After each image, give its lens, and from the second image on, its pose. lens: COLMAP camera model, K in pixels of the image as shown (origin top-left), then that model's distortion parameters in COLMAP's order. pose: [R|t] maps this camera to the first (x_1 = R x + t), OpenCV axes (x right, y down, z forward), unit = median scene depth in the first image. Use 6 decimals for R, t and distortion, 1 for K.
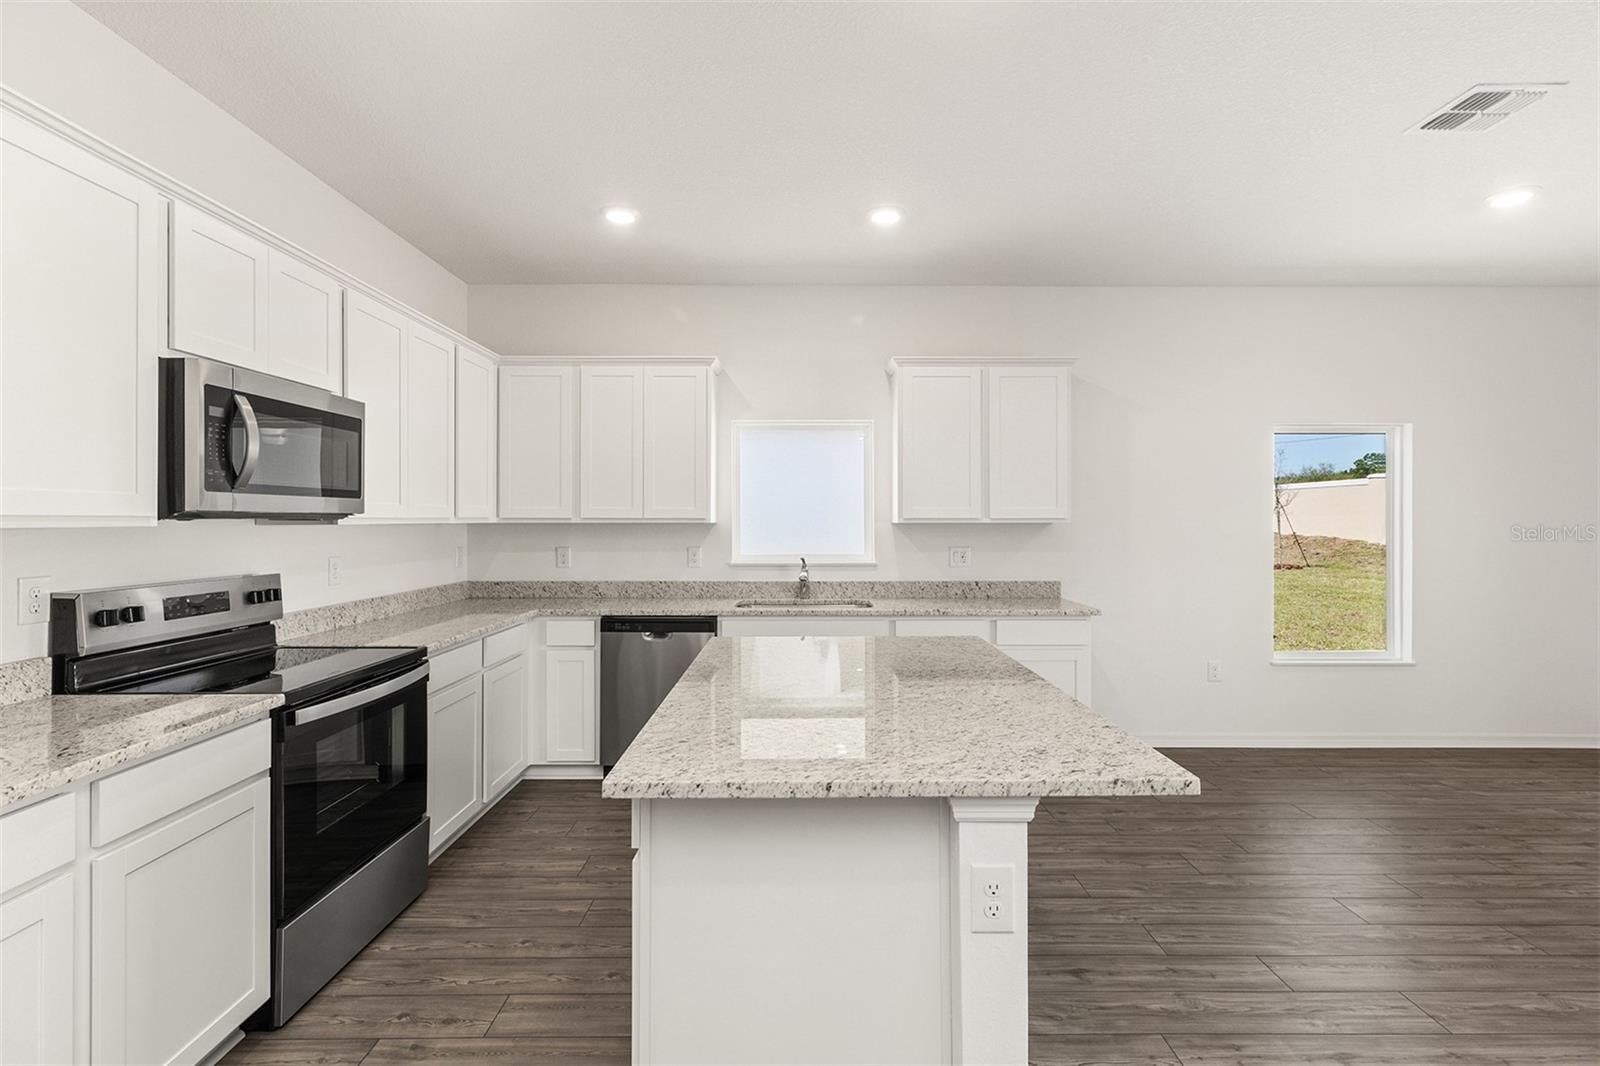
lens RADIAL K [[740.2, 0, 805.5], [0, 740.2, 518.6], [0, 0, 1]] dist [0.002775, -0.000160]
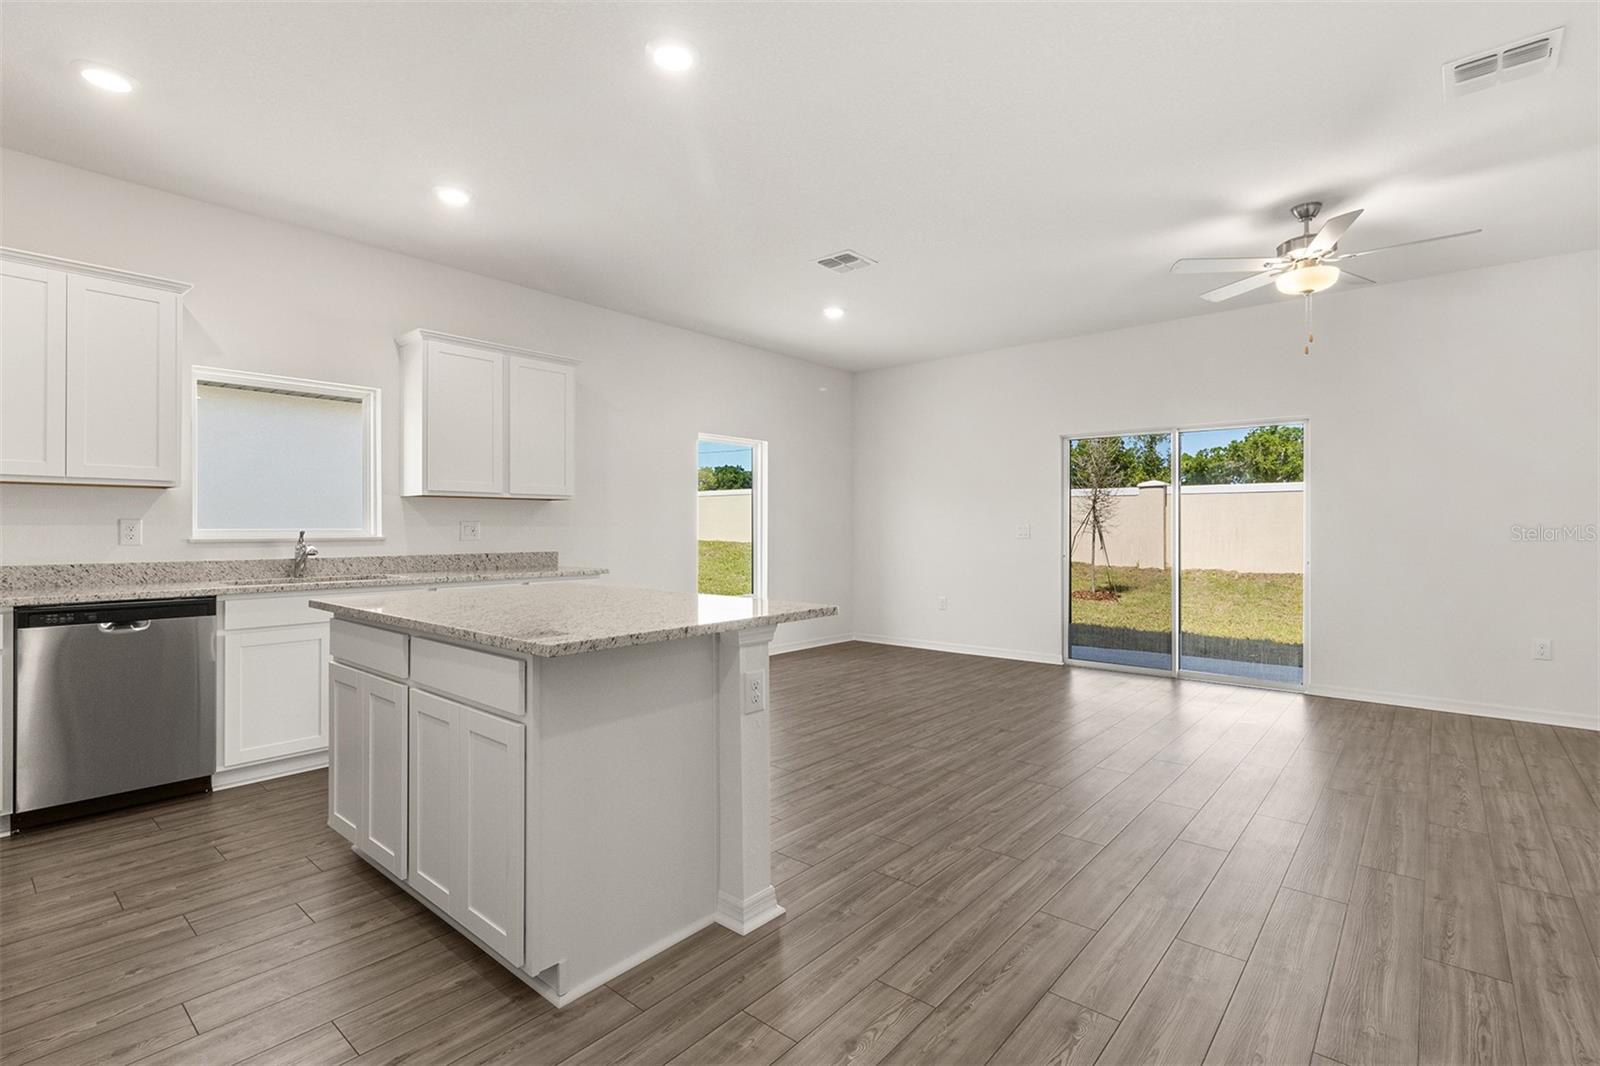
lens RADIAL K [[740.2, 0, 805.3], [0, 740.2, 526.5], [0, 0, 1]] dist [0.002775, -0.000160]
pose [[0.654860, 0.001623, 0.755748, -0.318678], [-0.002814, 0.999996, 0.000291, 0.050880], [-0.755745, -0.002317, 0.654862, -0.055224]]
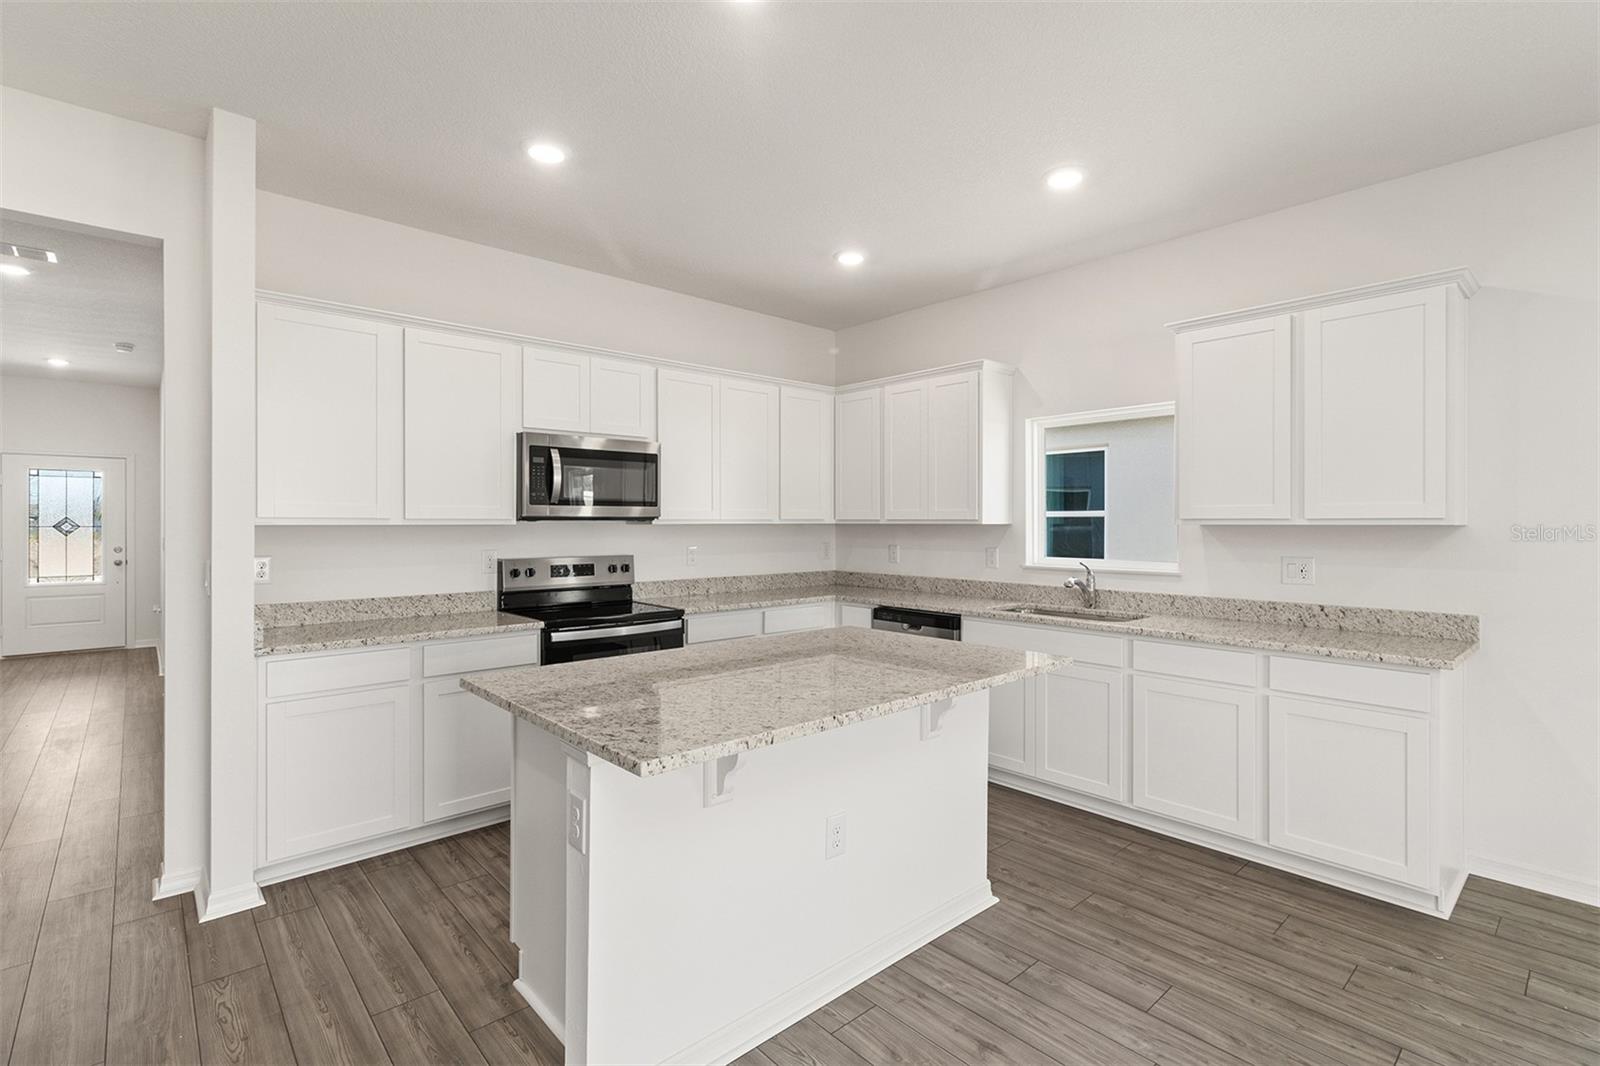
lens RADIAL K [[740.2, 0, 805.7], [0, 740.2, 523.0], [0, 0, 1]] dist [0.002775, -0.000160]
pose [[0.665606, 0.001296, -0.746303, 0.504047], [0.001437, 0.999994, 0.003018, 0.001065], [0.746302, -0.003081, 0.665600, 0.158501]]
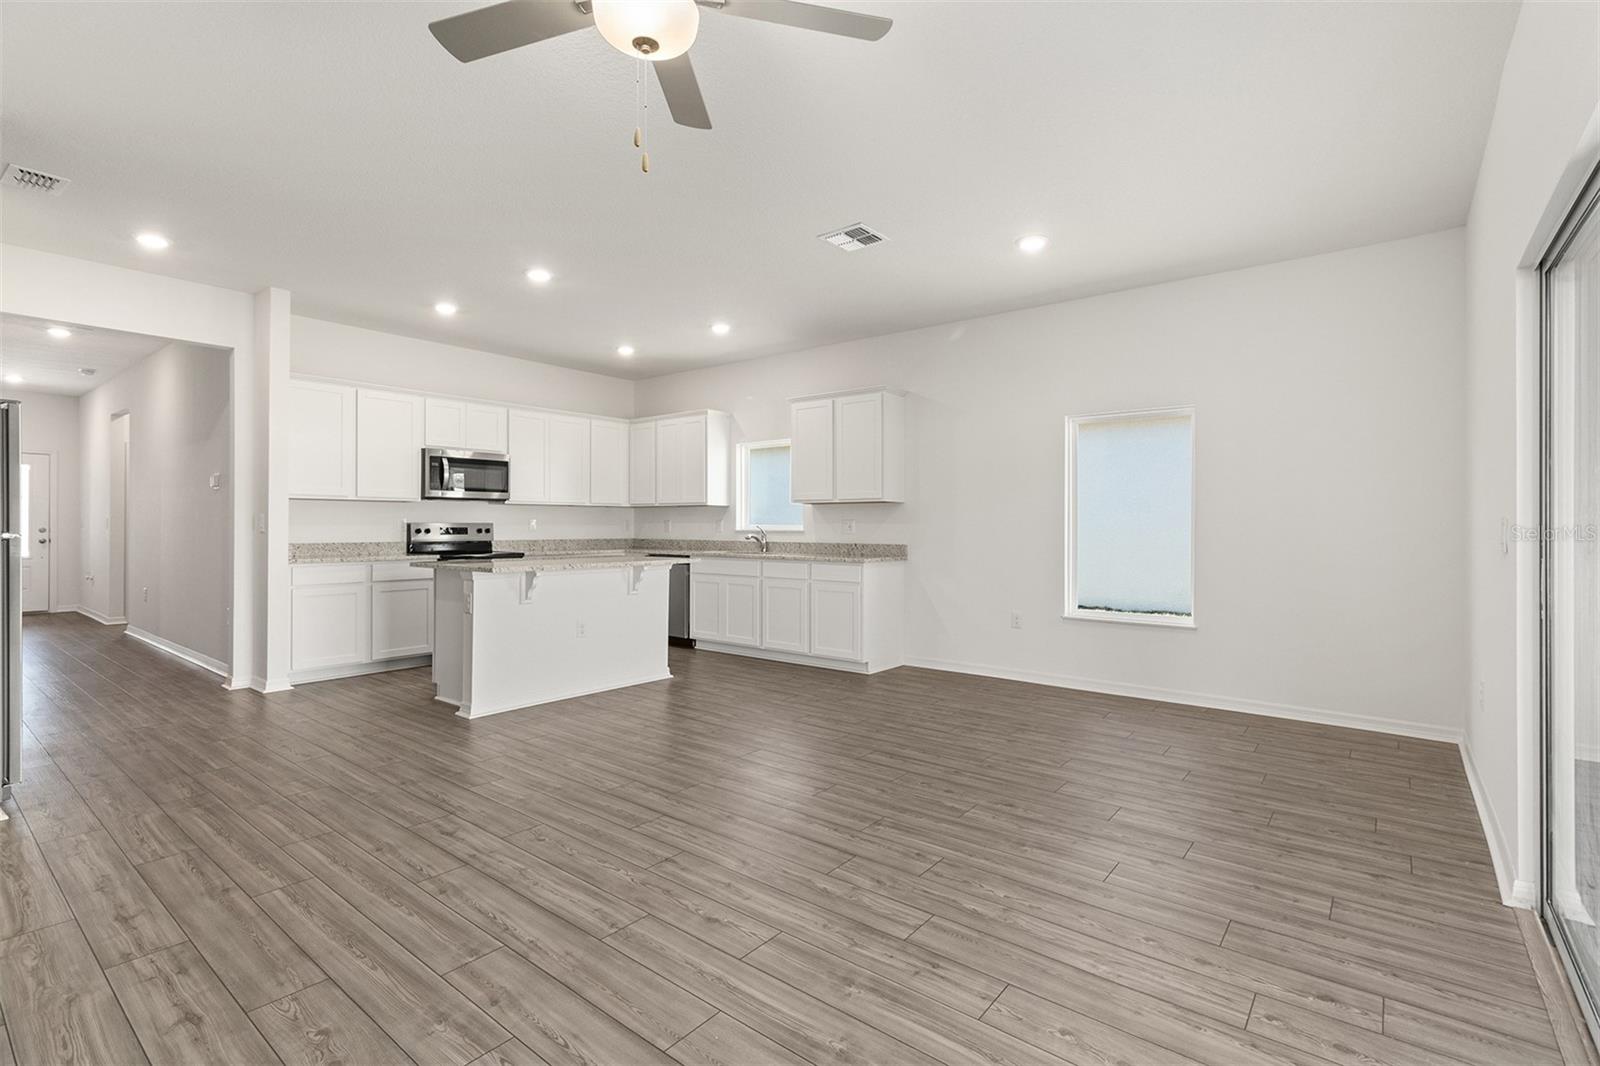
lens RADIAL K [[740.2, 0, 801.7], [0, 740.2, 523.7], [0, 0, 1]] dist [0.002775, -0.000160]
pose [[0.776581, 0.001296, -0.630016, 1.227613], [-0.001551, 0.999999, 0.000146, 0.052816], [0.630016, 0.000864, 0.776582, -0.224748]]
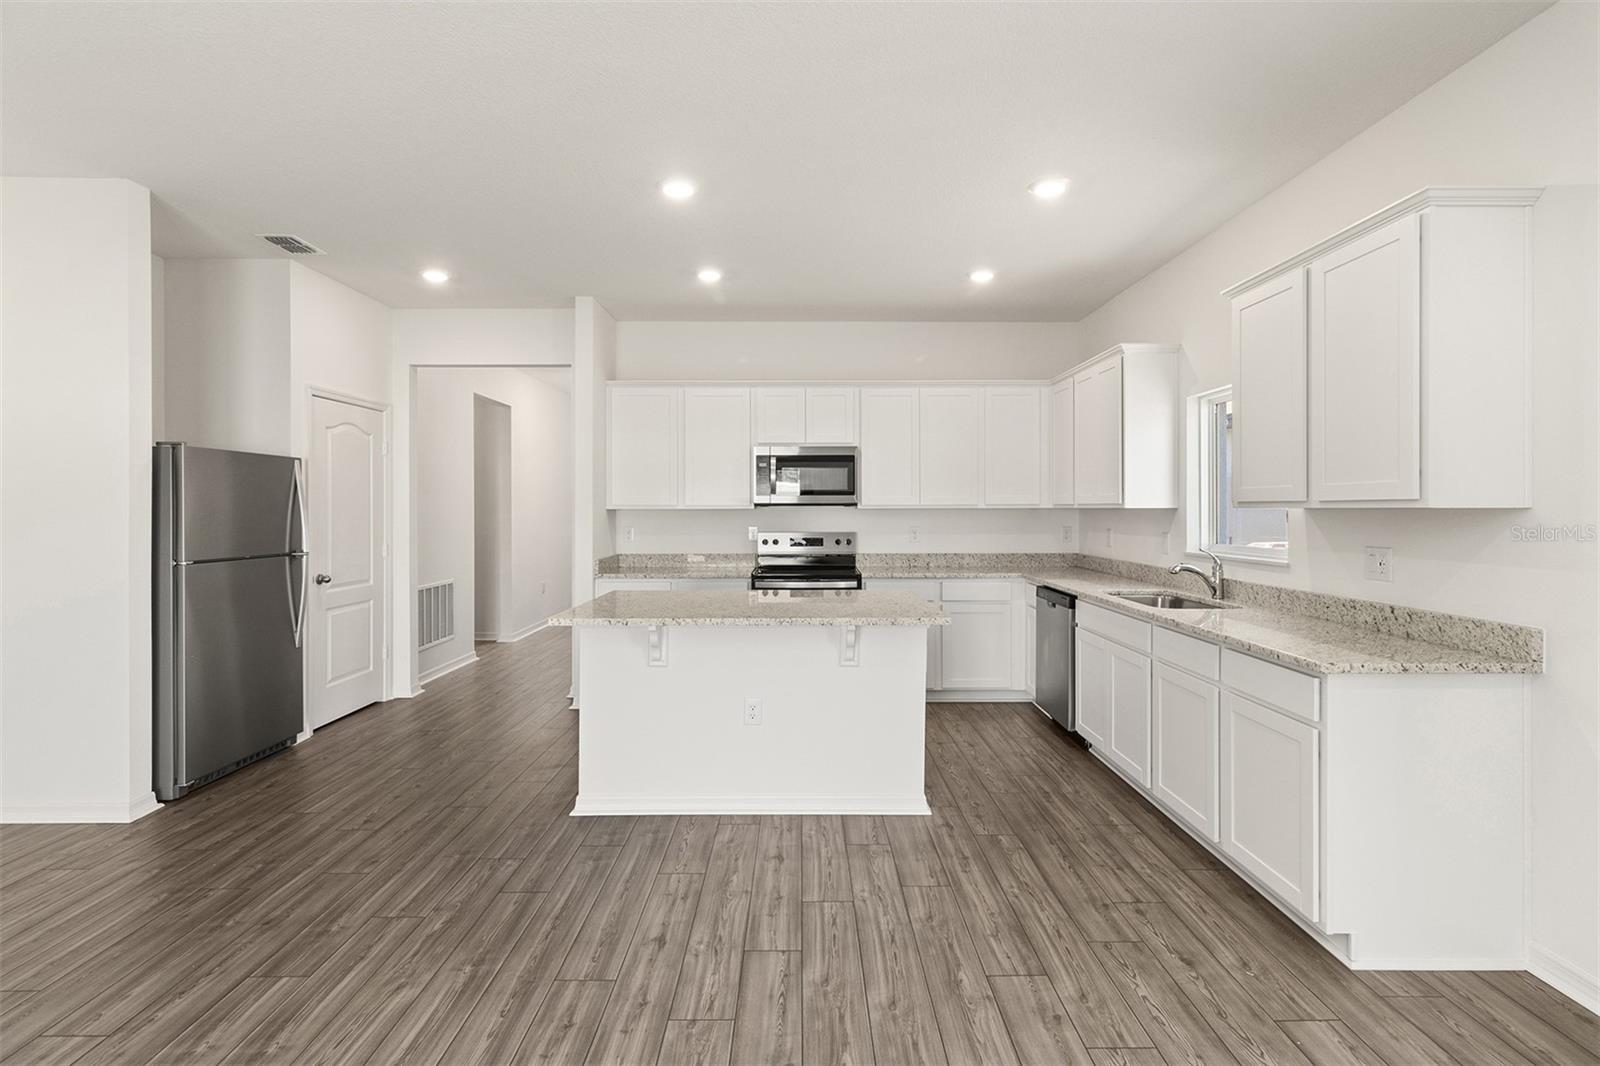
lens RADIAL K [[740.2, 0, 803.2], [0, 740.2, 509.4], [0, 0, 1]] dist [0.002775, -0.000160]
pose [[-0.002753, 0.001867, -0.999994, 0.956434], [0.003871, 0.999991, 0.001857, 0.004417], [0.999989, -0.003866, -0.002760, 0.609023]]
